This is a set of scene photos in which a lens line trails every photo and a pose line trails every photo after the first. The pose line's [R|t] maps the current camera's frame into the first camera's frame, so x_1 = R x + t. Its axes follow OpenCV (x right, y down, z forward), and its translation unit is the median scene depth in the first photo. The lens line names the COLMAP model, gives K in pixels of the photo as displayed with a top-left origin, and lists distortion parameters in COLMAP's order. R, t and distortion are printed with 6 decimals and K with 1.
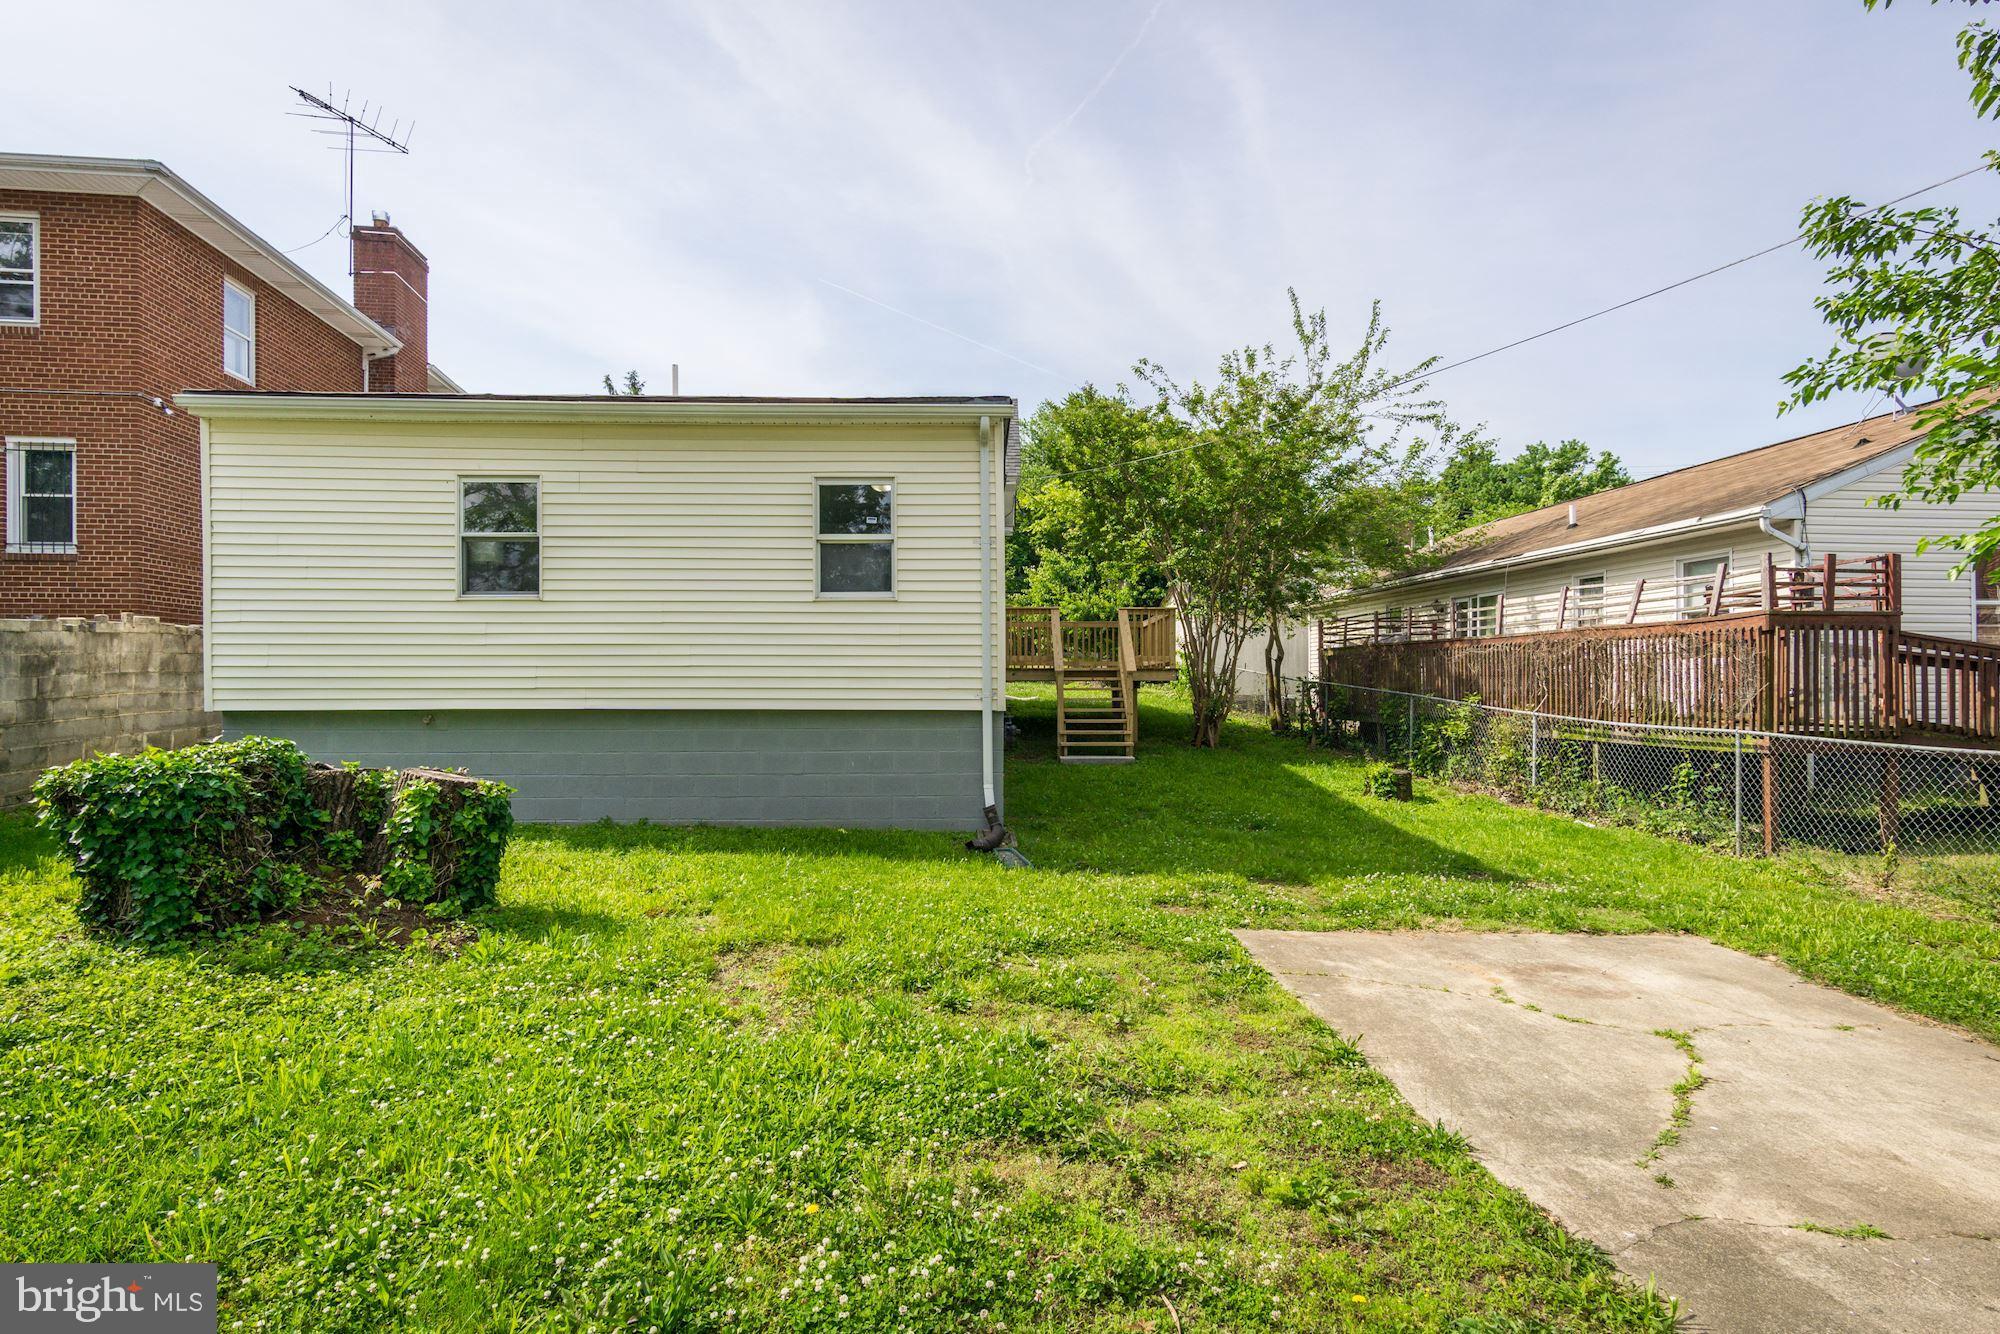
lens RADIAL K [[1066.2, 0, 1000.9], [0, 1066.2, 675.6], [0, 0, 1]] dist [-0.006457, 0.000098]
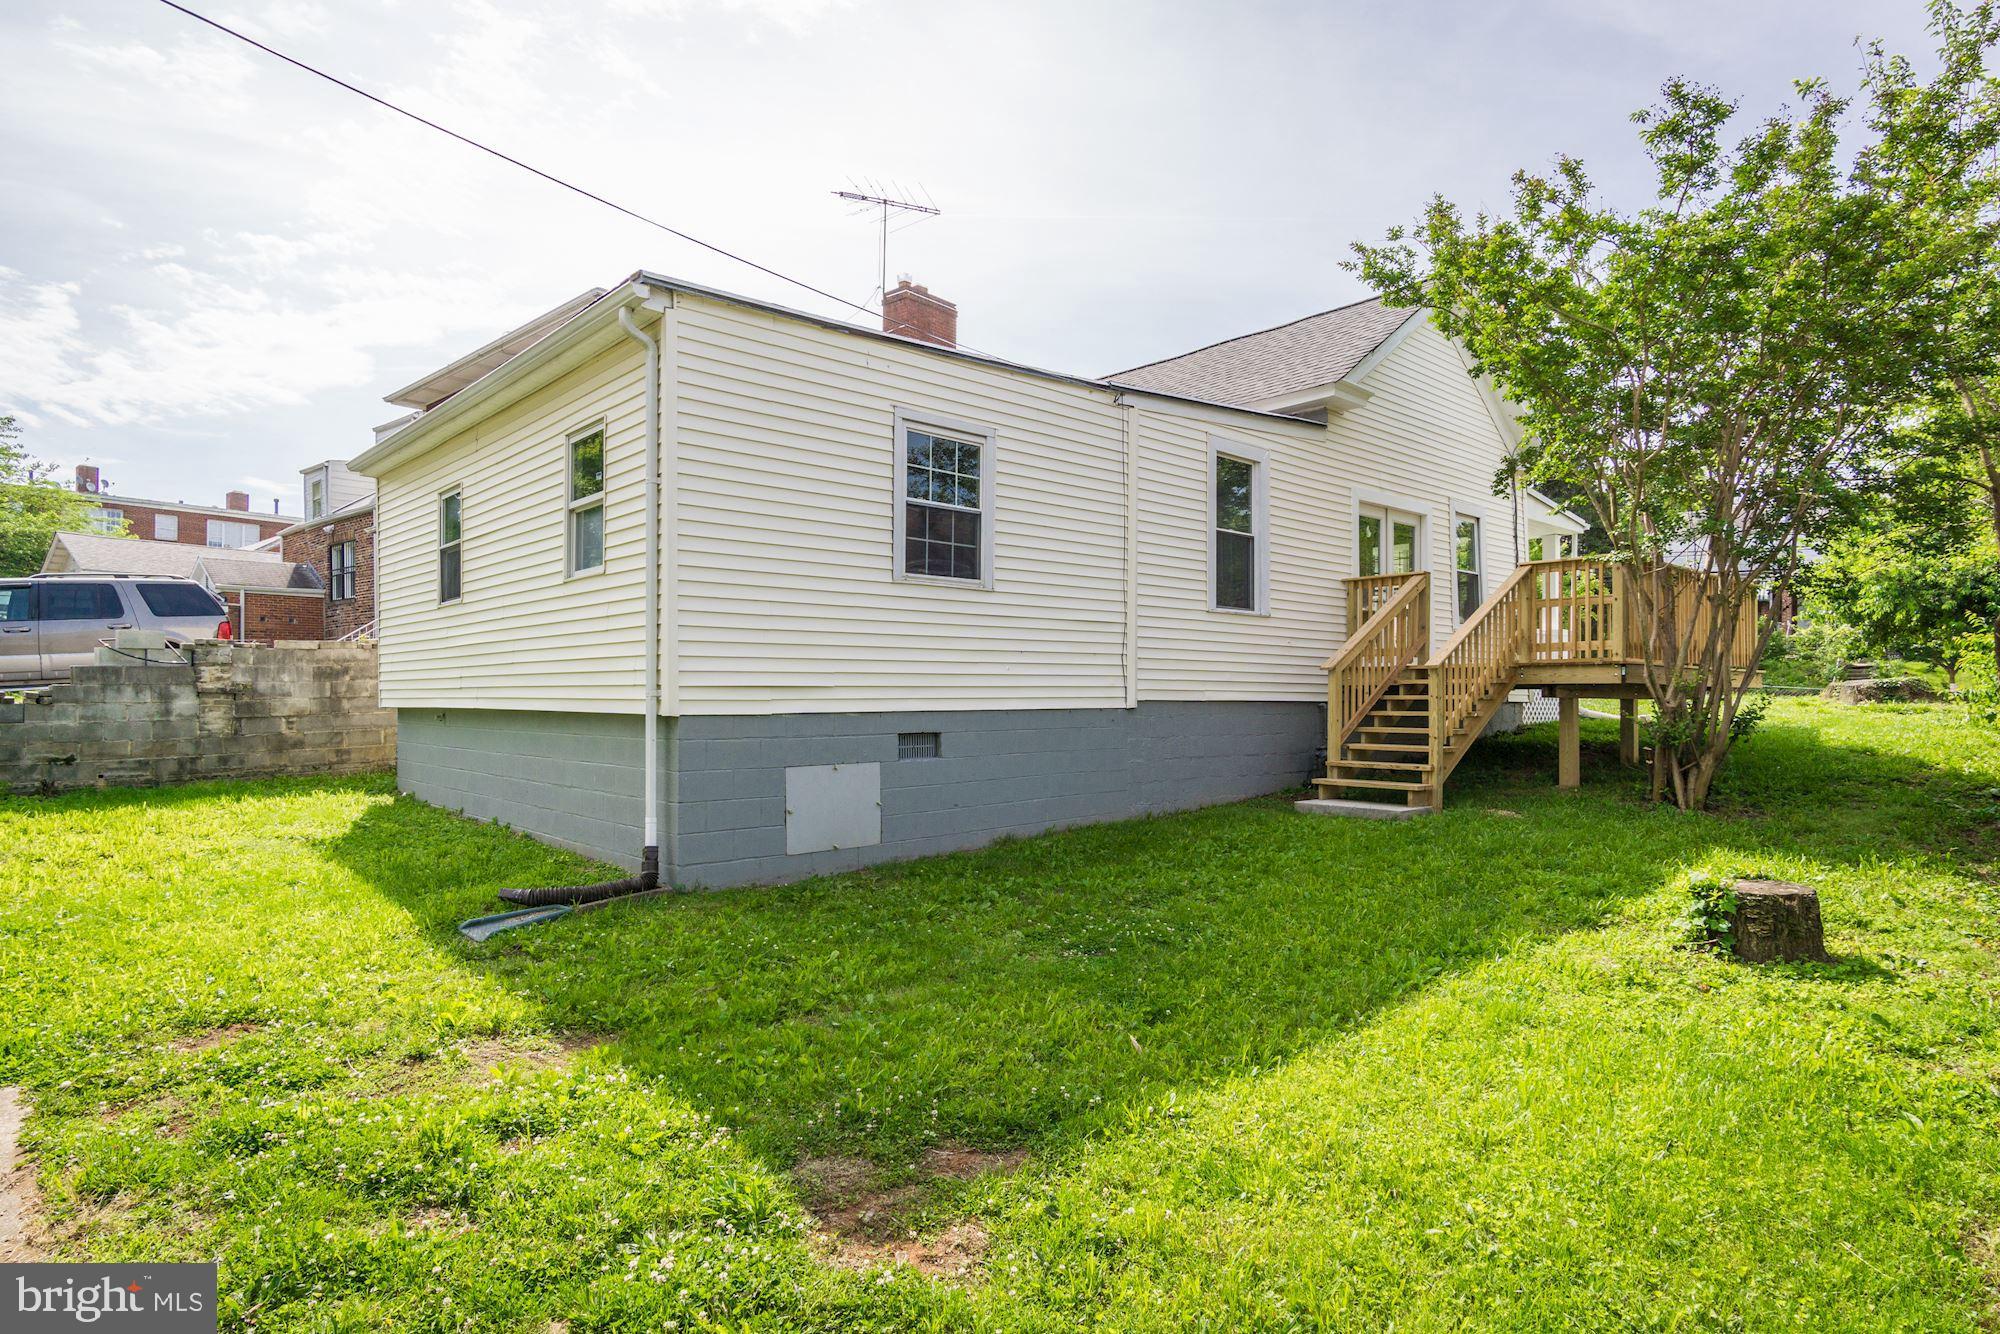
lens RADIAL K [[1057.5, 0, 998.0], [0, 1057.5, 692.2], [0, 0, 1]] dist [0.000537, 0.000041]
pose [[0.657218, -0.003076, -0.753694, 0.681774], [0.002070, 0.999995, -0.002276, 0.019138], [0.753698, -0.000064, 0.657221, 0.710334]]
